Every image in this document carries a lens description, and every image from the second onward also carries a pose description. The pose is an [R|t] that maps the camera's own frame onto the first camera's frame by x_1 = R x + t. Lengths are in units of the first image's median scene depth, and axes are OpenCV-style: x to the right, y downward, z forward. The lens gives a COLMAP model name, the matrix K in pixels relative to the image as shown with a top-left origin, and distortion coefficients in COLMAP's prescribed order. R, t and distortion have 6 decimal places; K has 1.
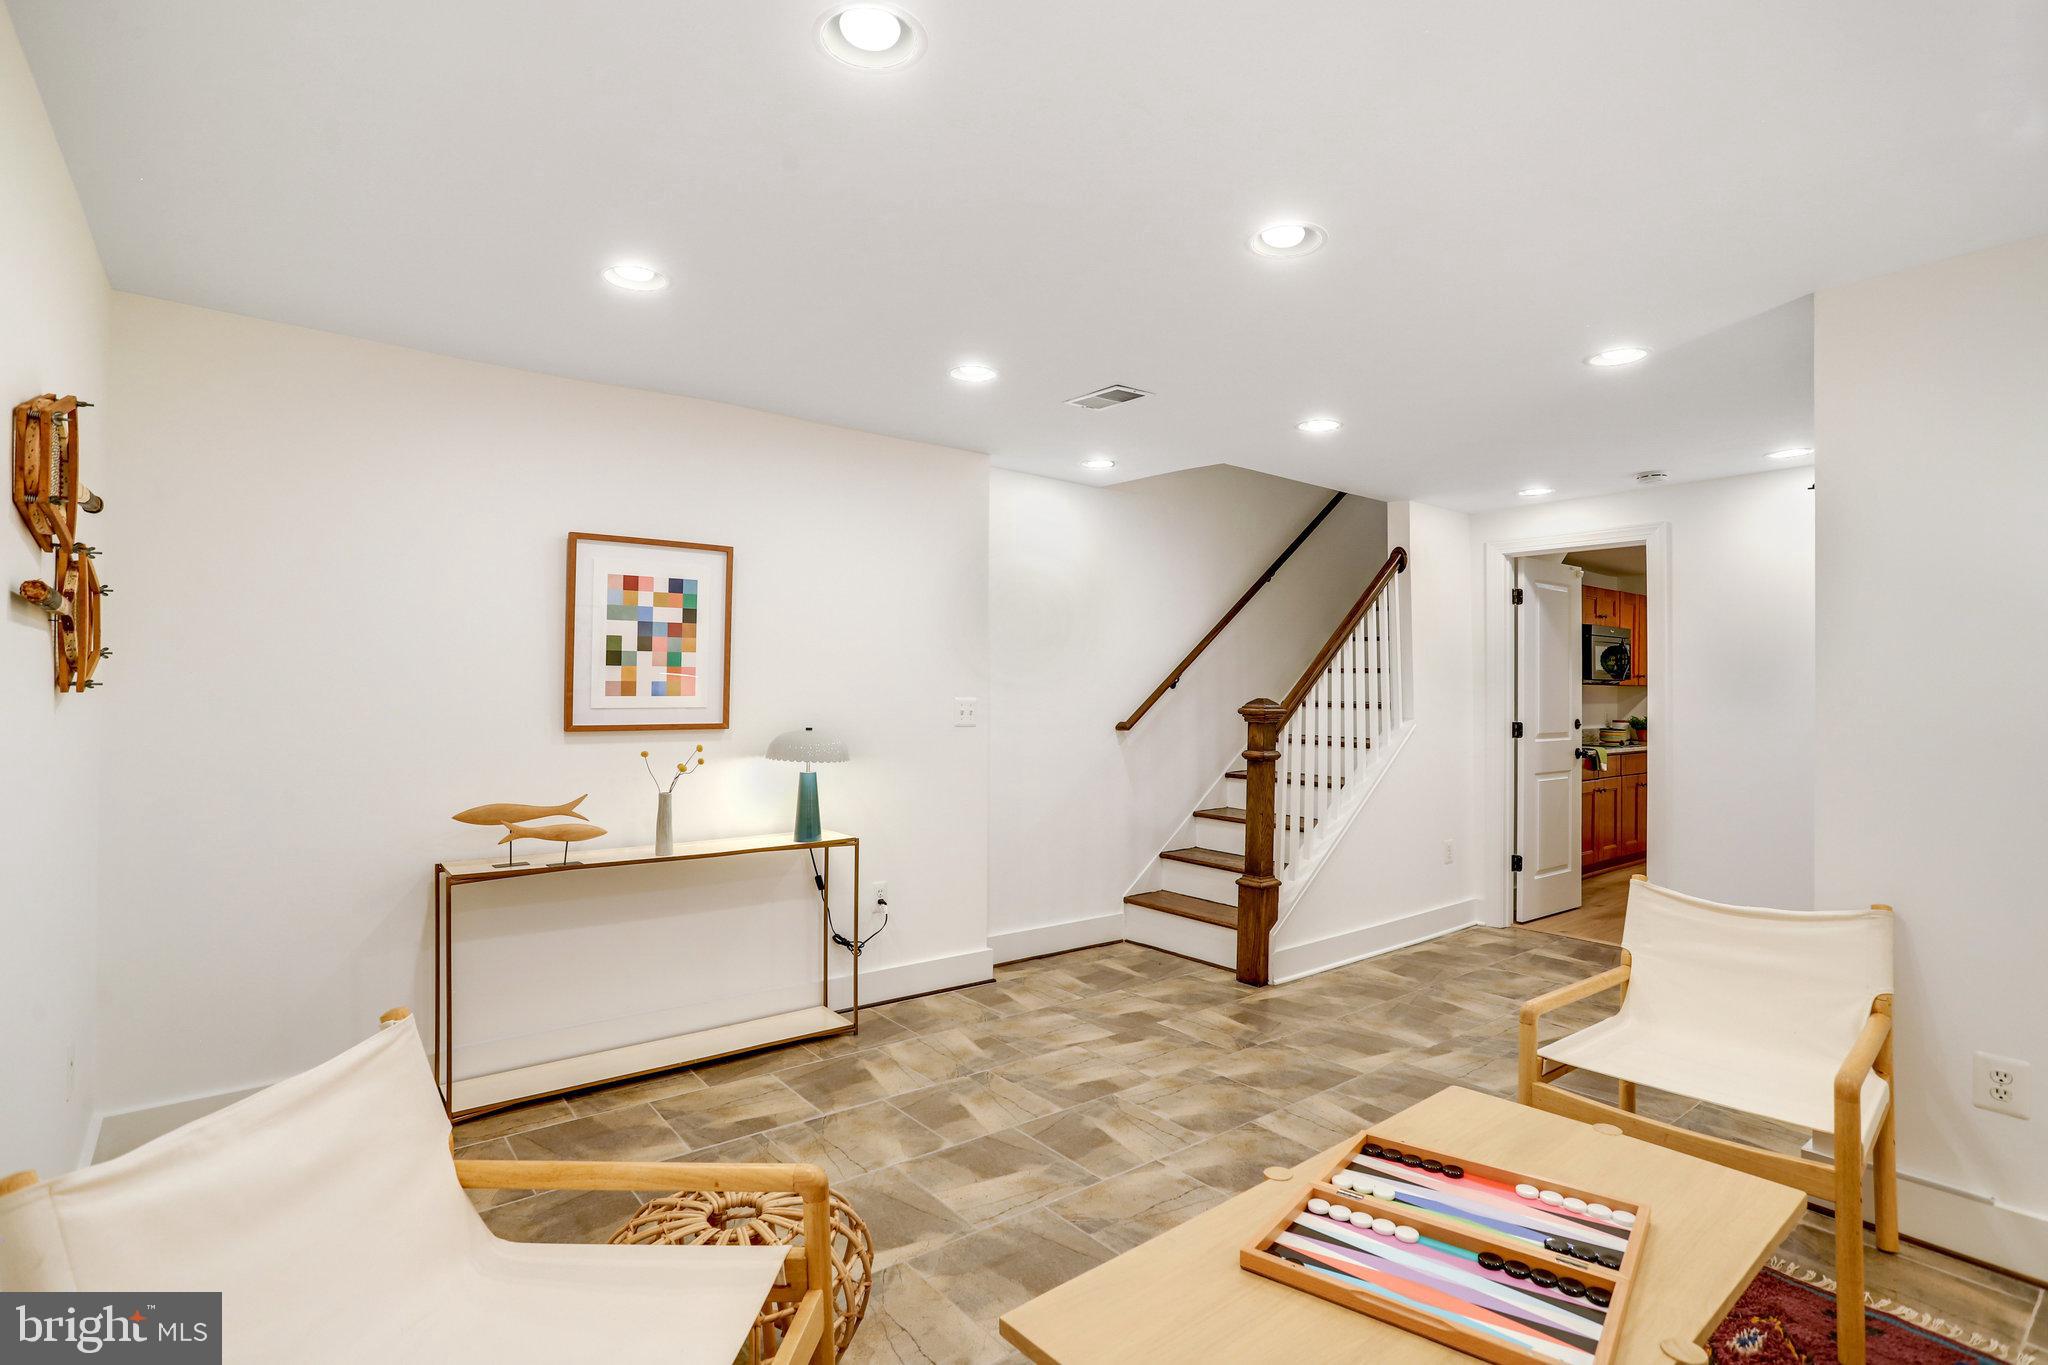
lens RADIAL K [[1028.4, 0, 1073.4], [0, 1028.4, 686.3], [0, 0, 1]] dist [-0.040402, 0.078047]
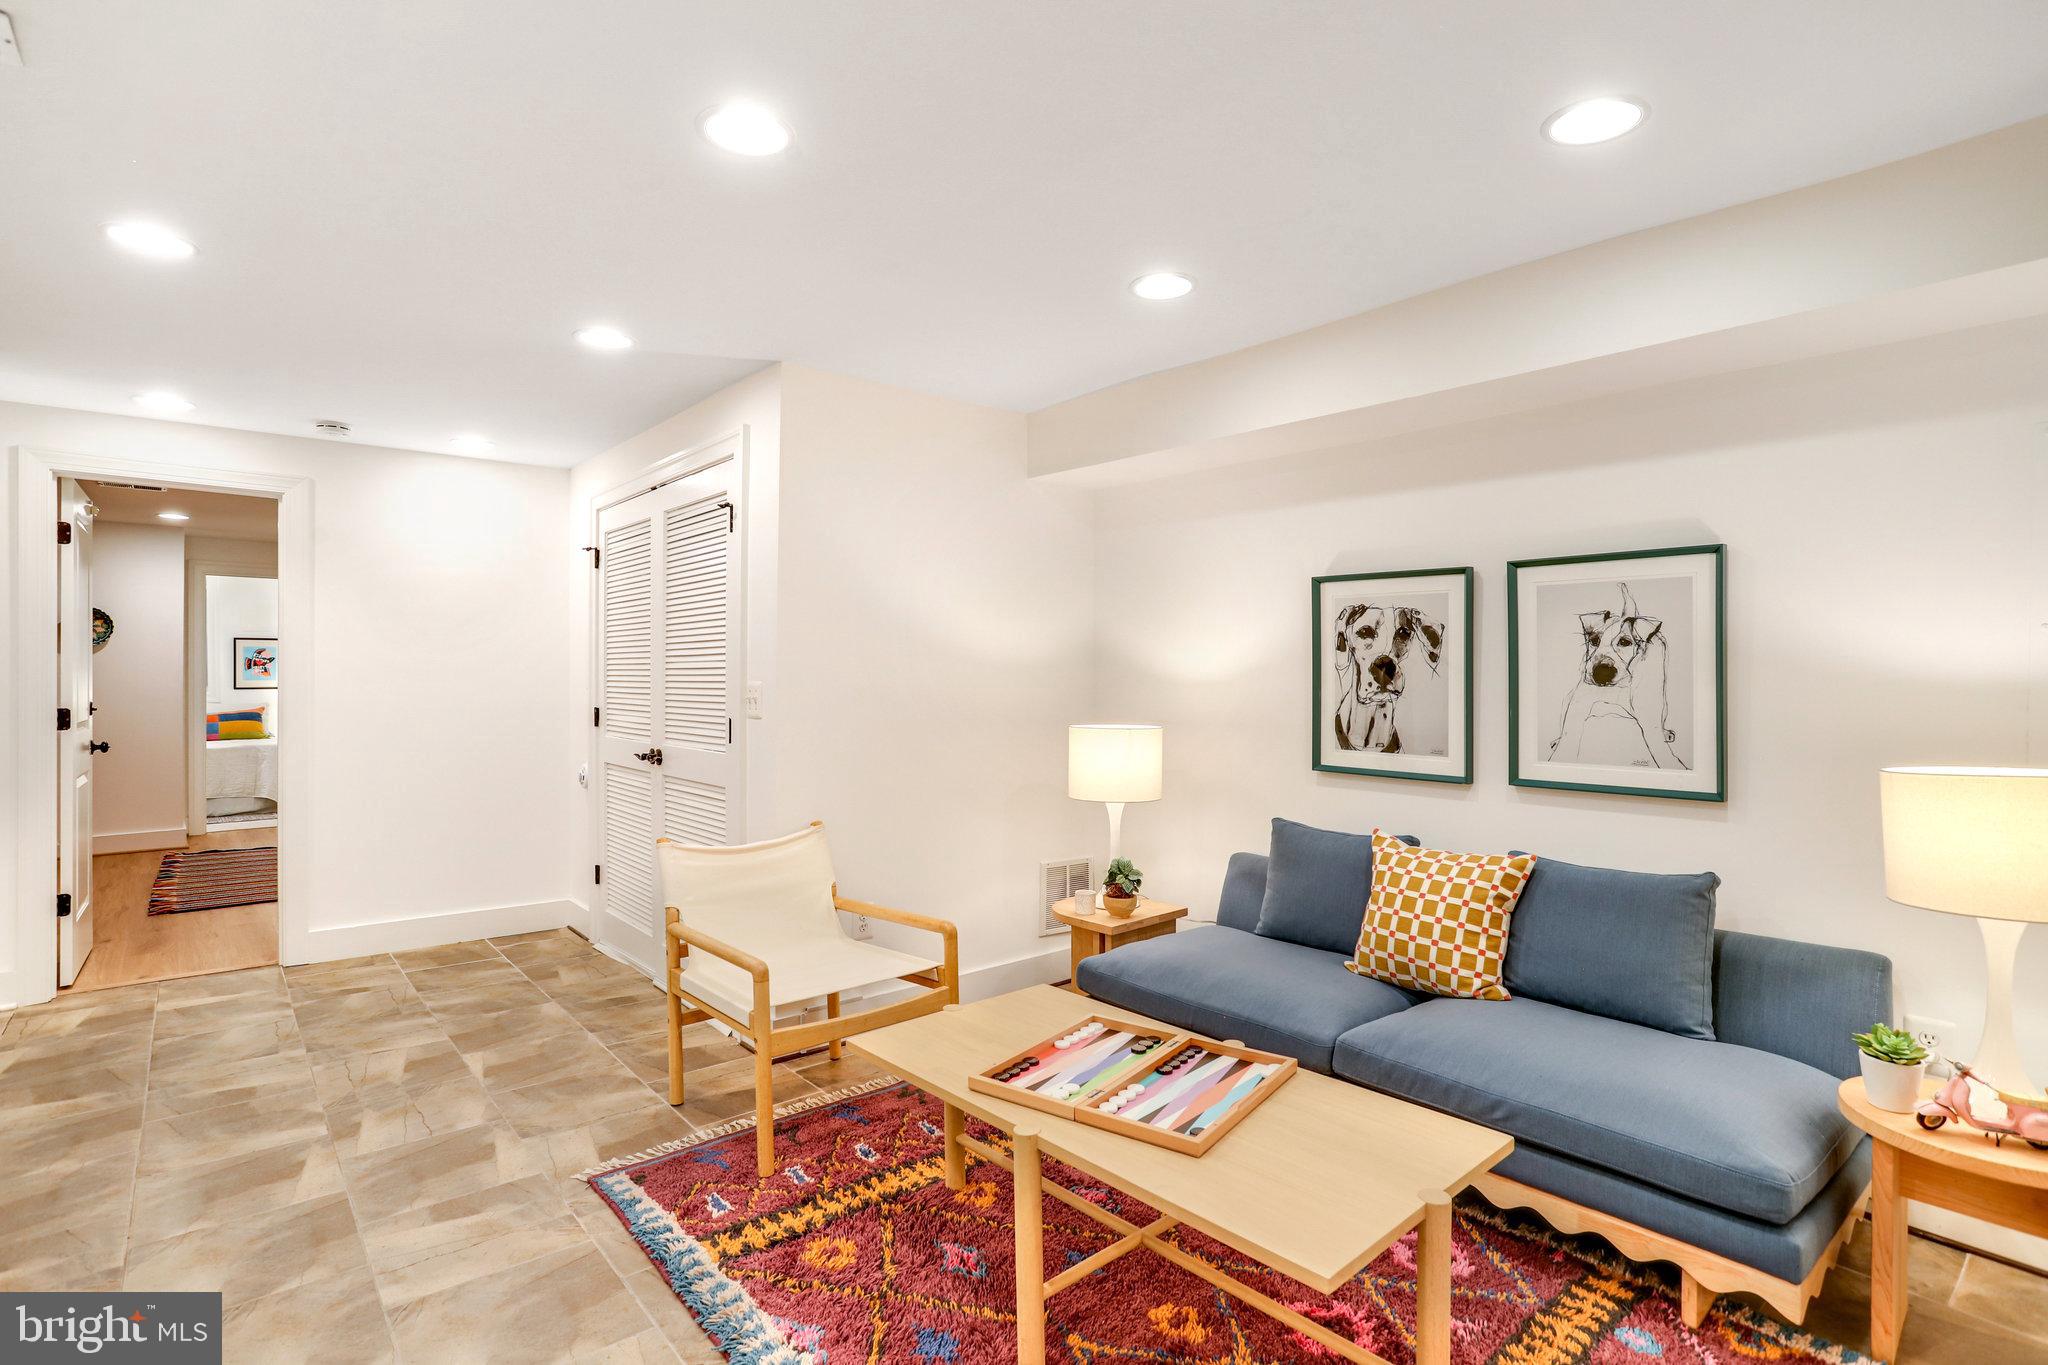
lens RADIAL K [[1009.9, 0, 1037.5], [0, 1009.9, 675.4], [0, 0, 1]] dist [-0.039651, 0.027047]
pose [[-0.008430, -0.008350, 0.999930, -0.485172], [-0.009290, 0.999923, 0.008272, 0.000575], [-0.999921, -0.009219, -0.008507, 0.588815]]
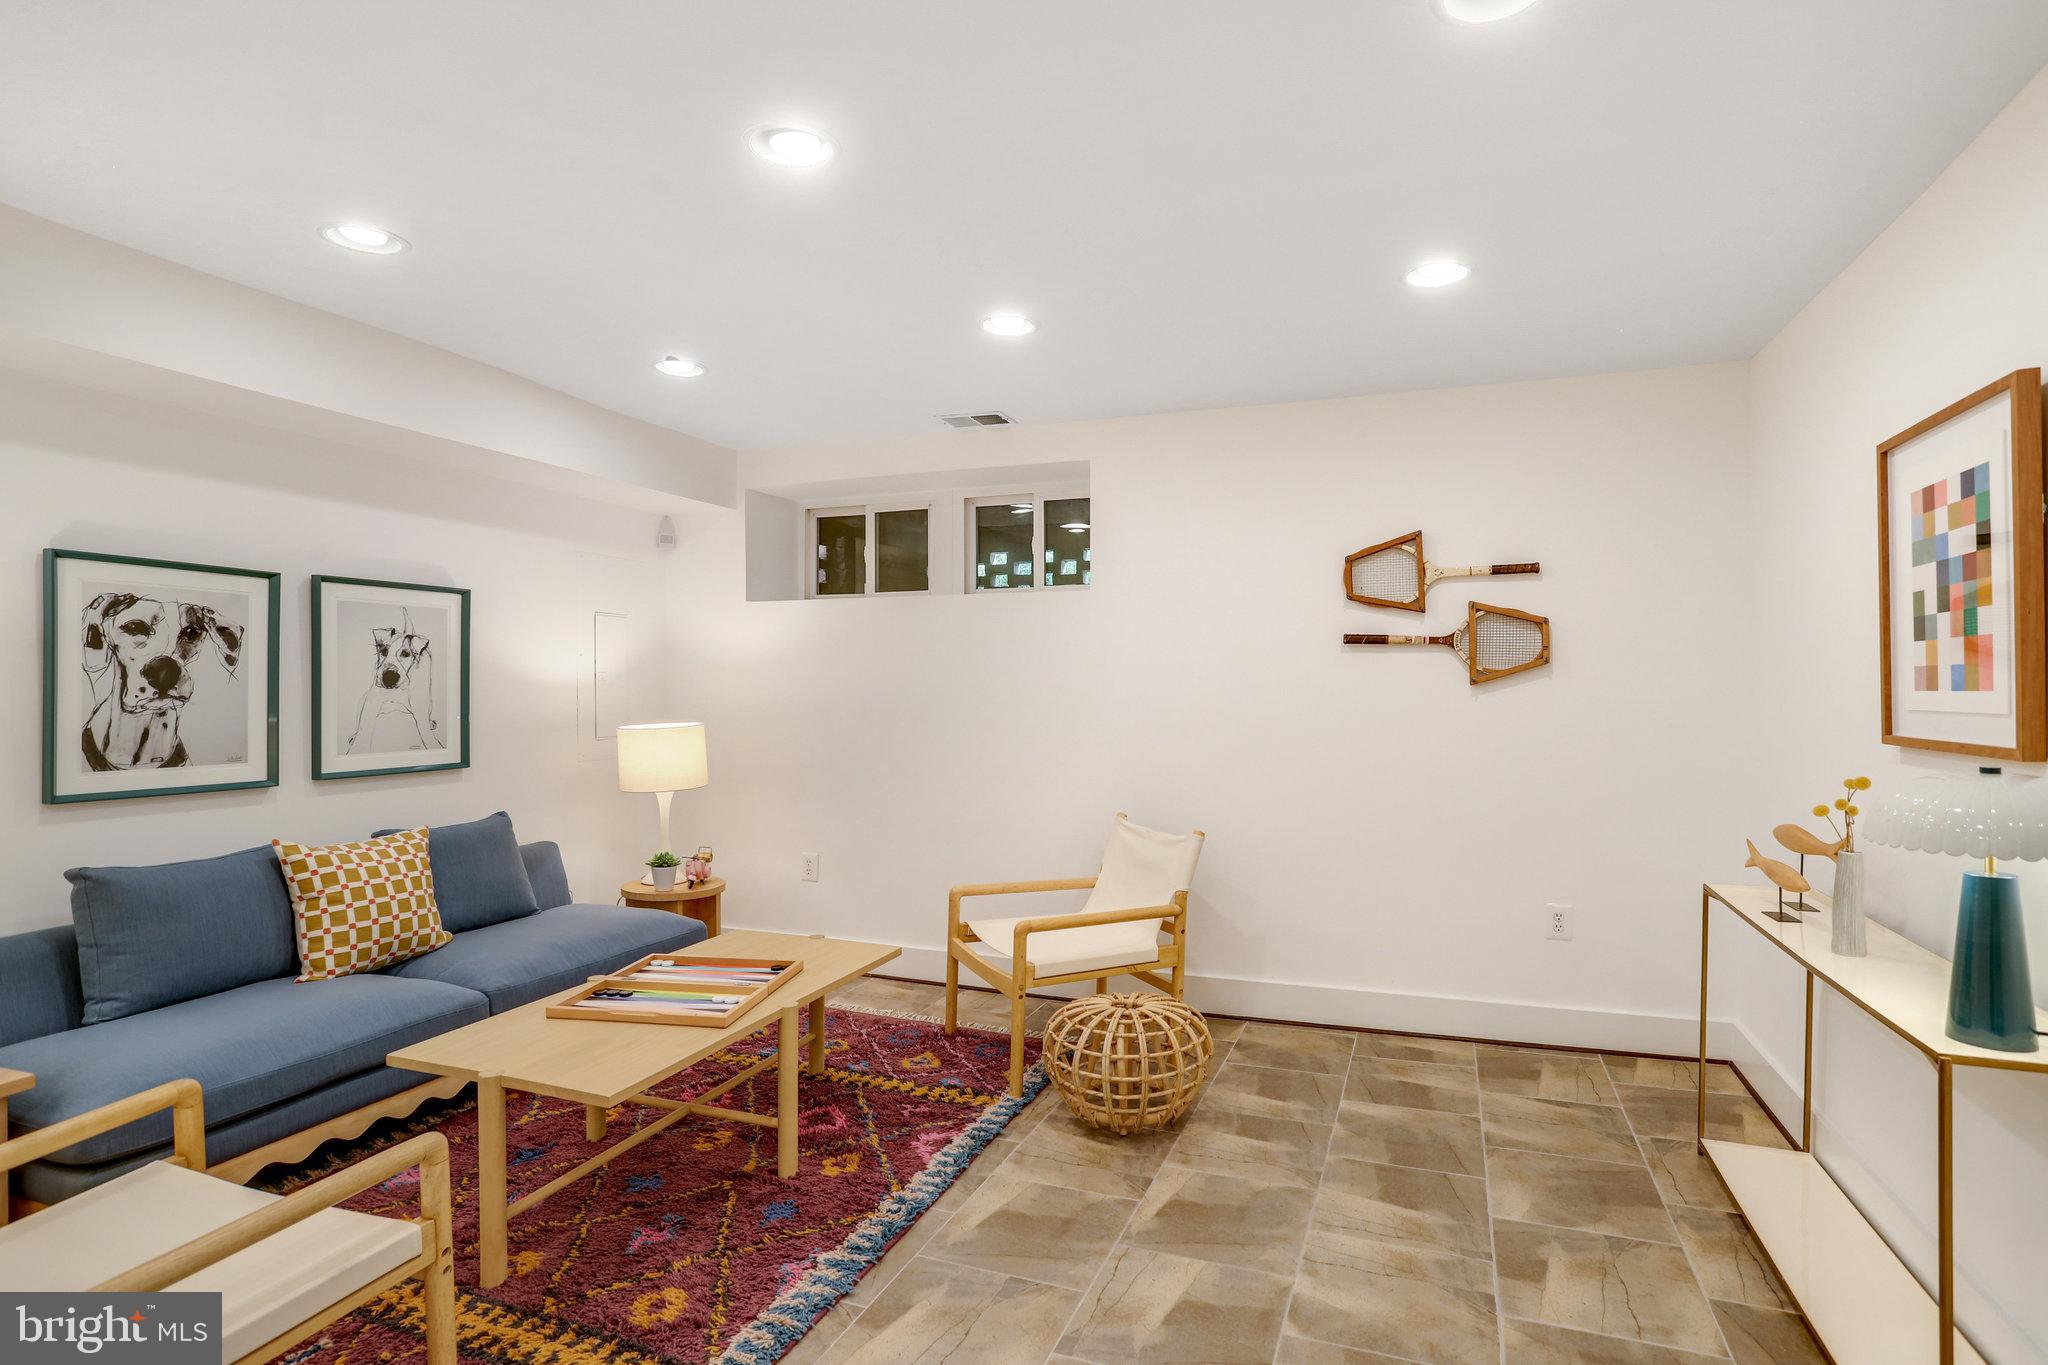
lens RADIAL K [[1009.9, 0, 1037.5], [0, 1009.9, 675.4], [0, 0, 1]] dist [-0.039651, 0.027047]
pose [[-0.886184, -0.013191, -0.463145, 0.329021], [-0.005058, 0.999810, -0.018798, 0.016479], [0.463305, -0.014316, -0.886083, 1.443207]]
